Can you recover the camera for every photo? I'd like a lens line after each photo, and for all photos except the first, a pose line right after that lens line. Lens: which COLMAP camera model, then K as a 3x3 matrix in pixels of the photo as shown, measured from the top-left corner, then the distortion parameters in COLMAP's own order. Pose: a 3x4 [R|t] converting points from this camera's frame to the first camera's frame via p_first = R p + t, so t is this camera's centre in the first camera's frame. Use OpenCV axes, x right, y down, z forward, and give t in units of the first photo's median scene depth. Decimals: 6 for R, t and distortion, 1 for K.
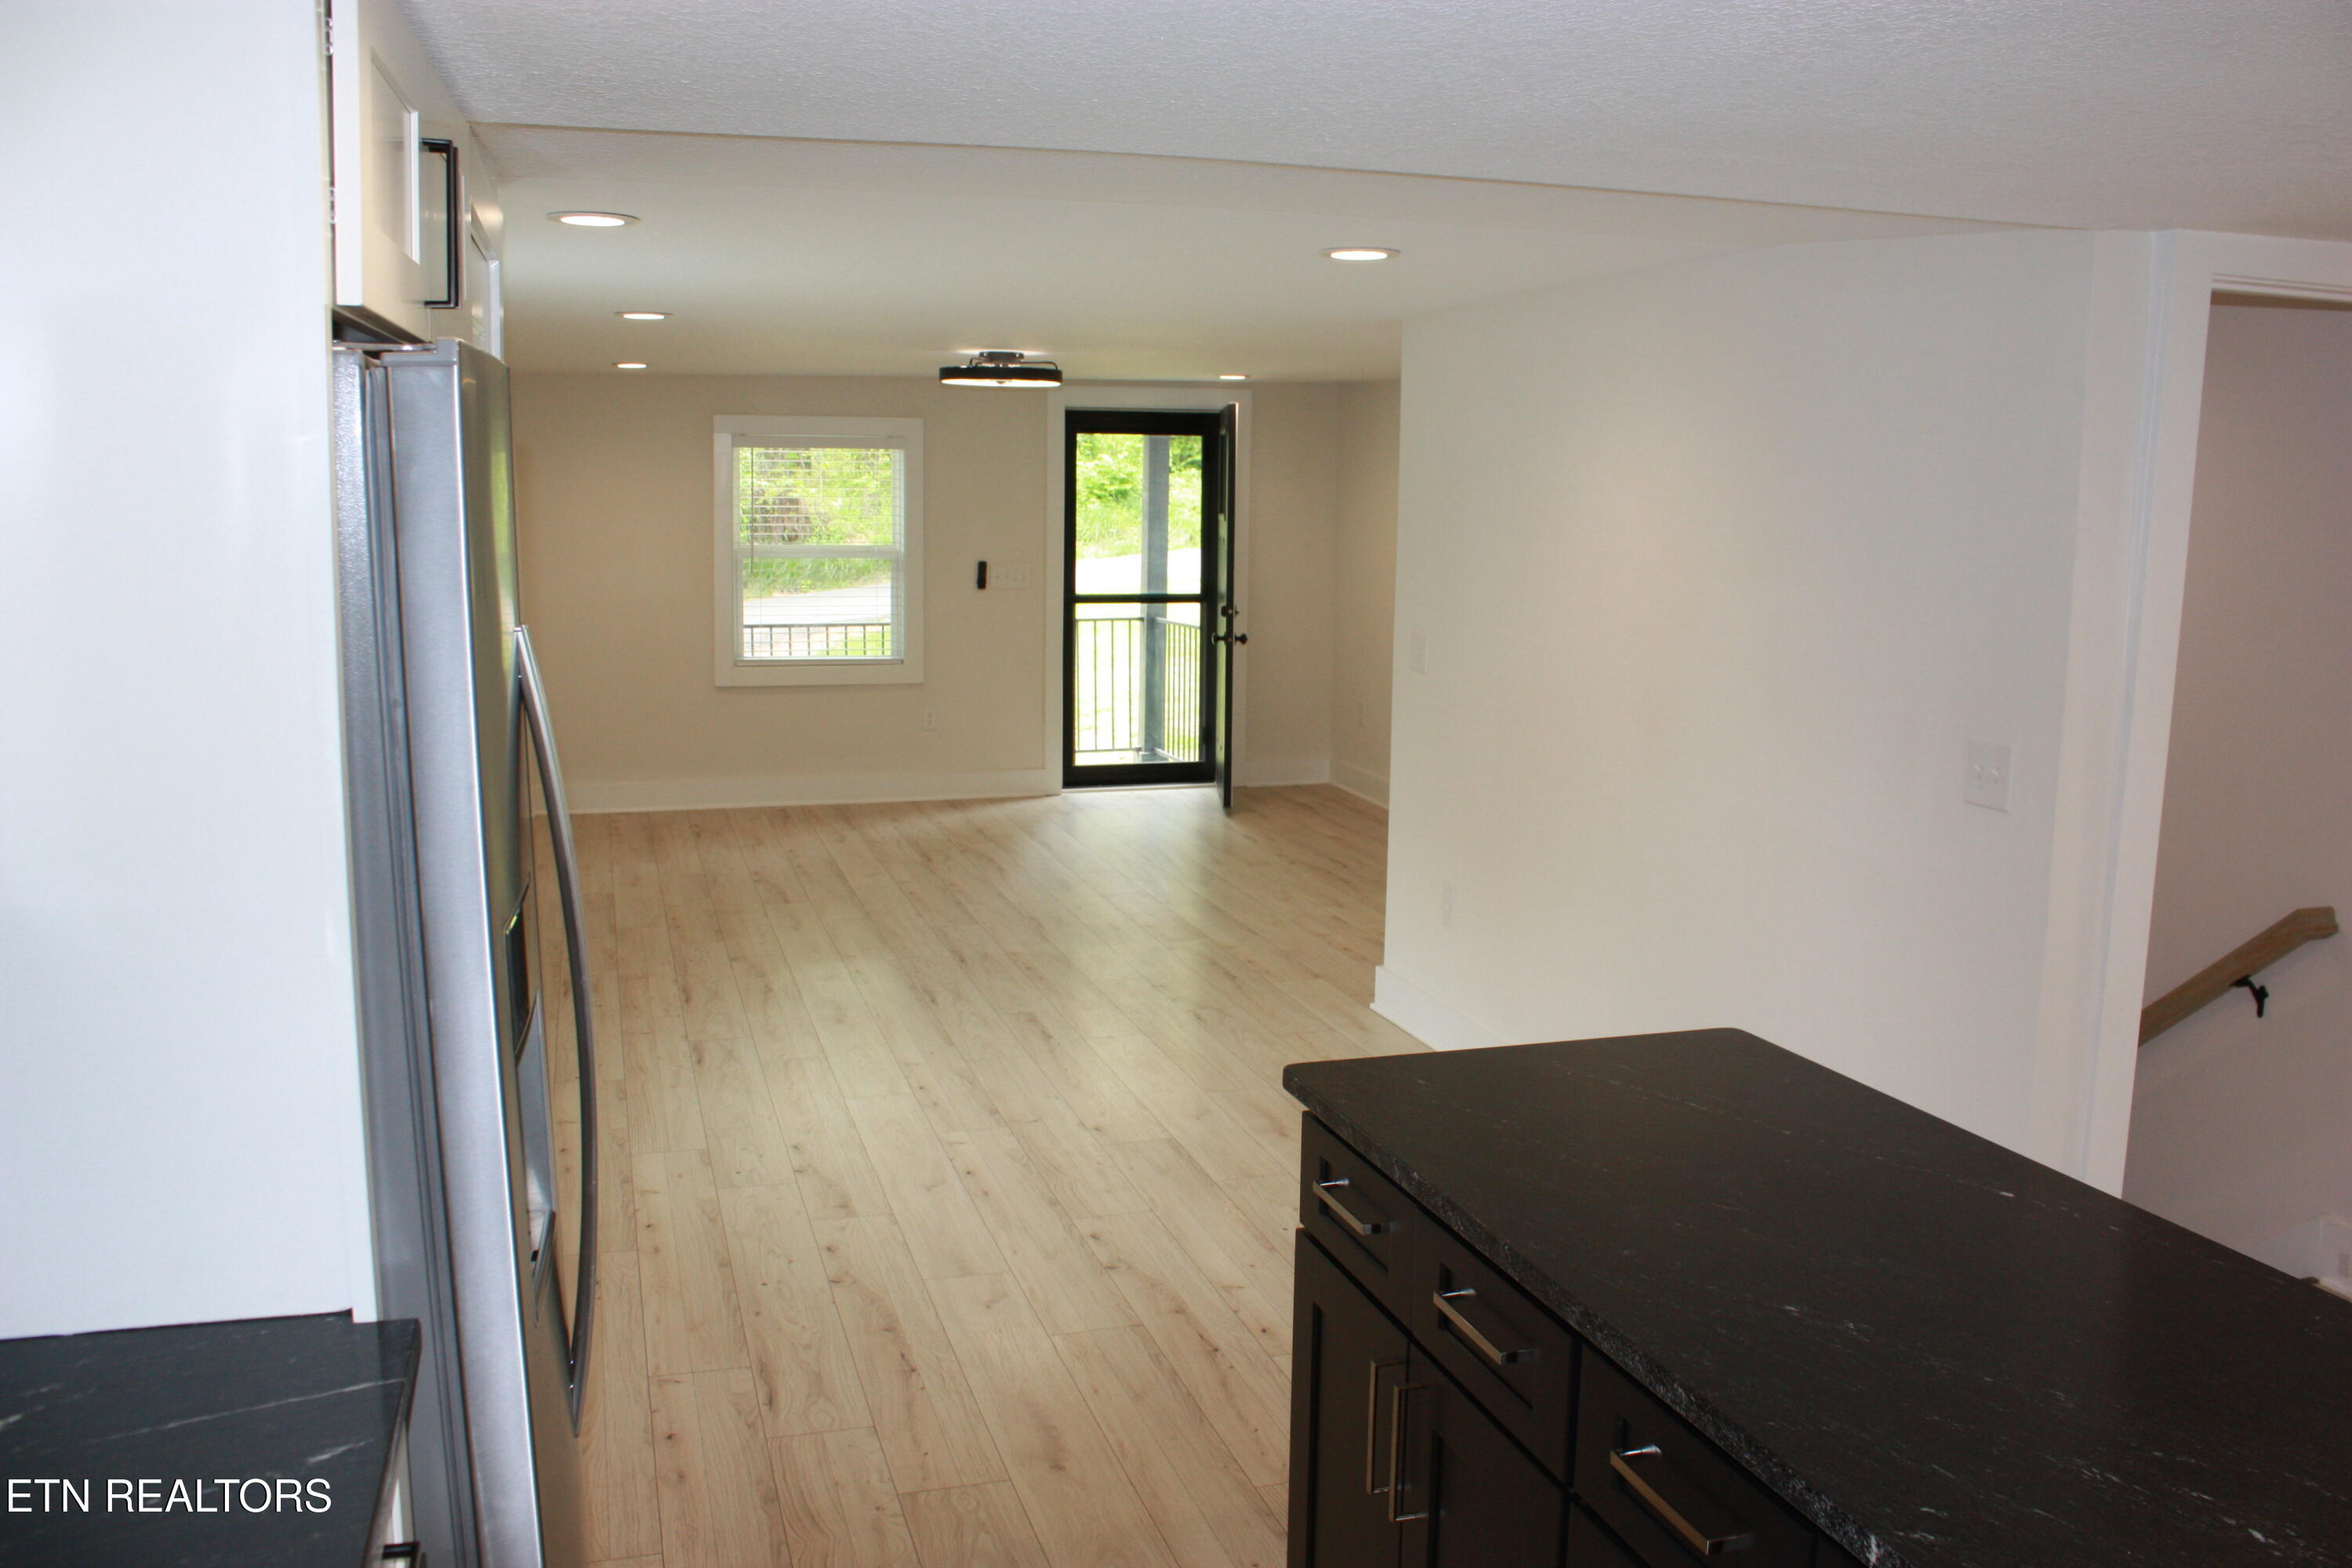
lens RADIAL K [[1958.1, 0, 1176.0], [0, 1958.1, 784.0], [0, 0, 1]] dist [-0.168185, 0.159368]
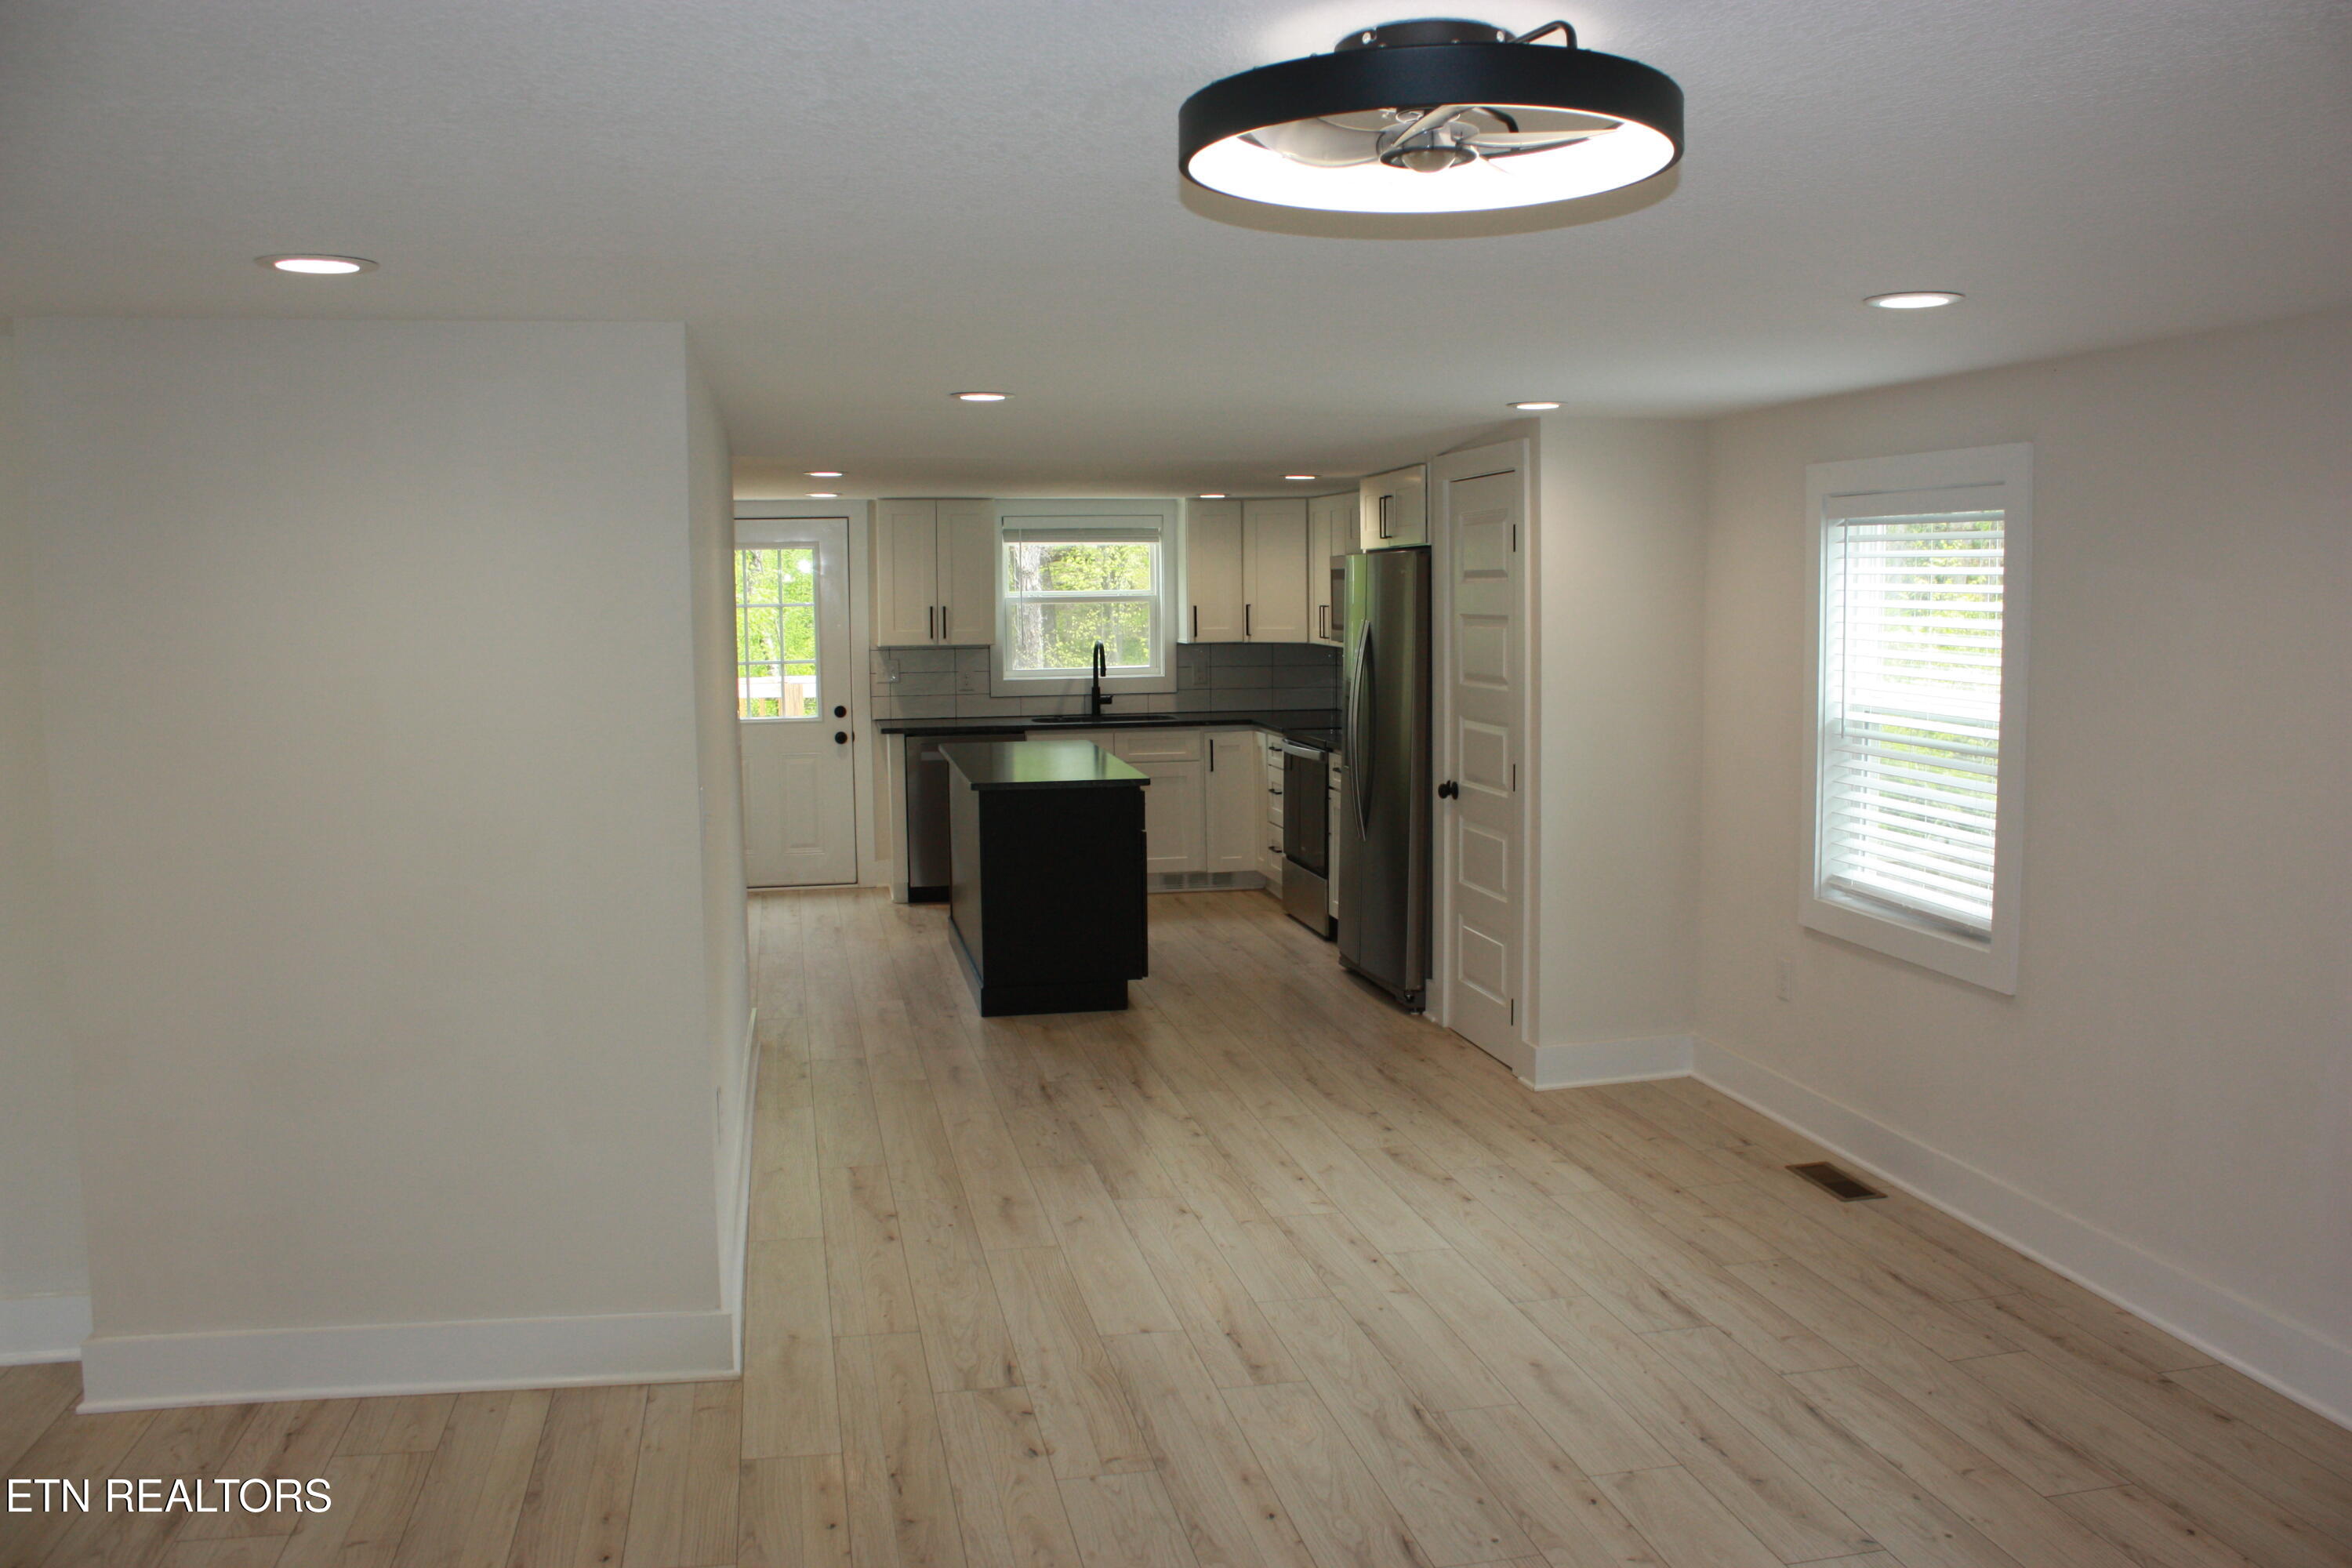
lens RADIAL K [[1958.1, 0, 1176.0], [0, 1958.1, 784.0], [0, 0, 1]] dist [-0.168185, 0.159368]
pose [[-0.995823, -0.014066, 0.090211, -0.123676], [0.008987, 0.968162, 0.250165, -0.290665], [-0.090857, 0.249931, -0.963992, 1.903370]]
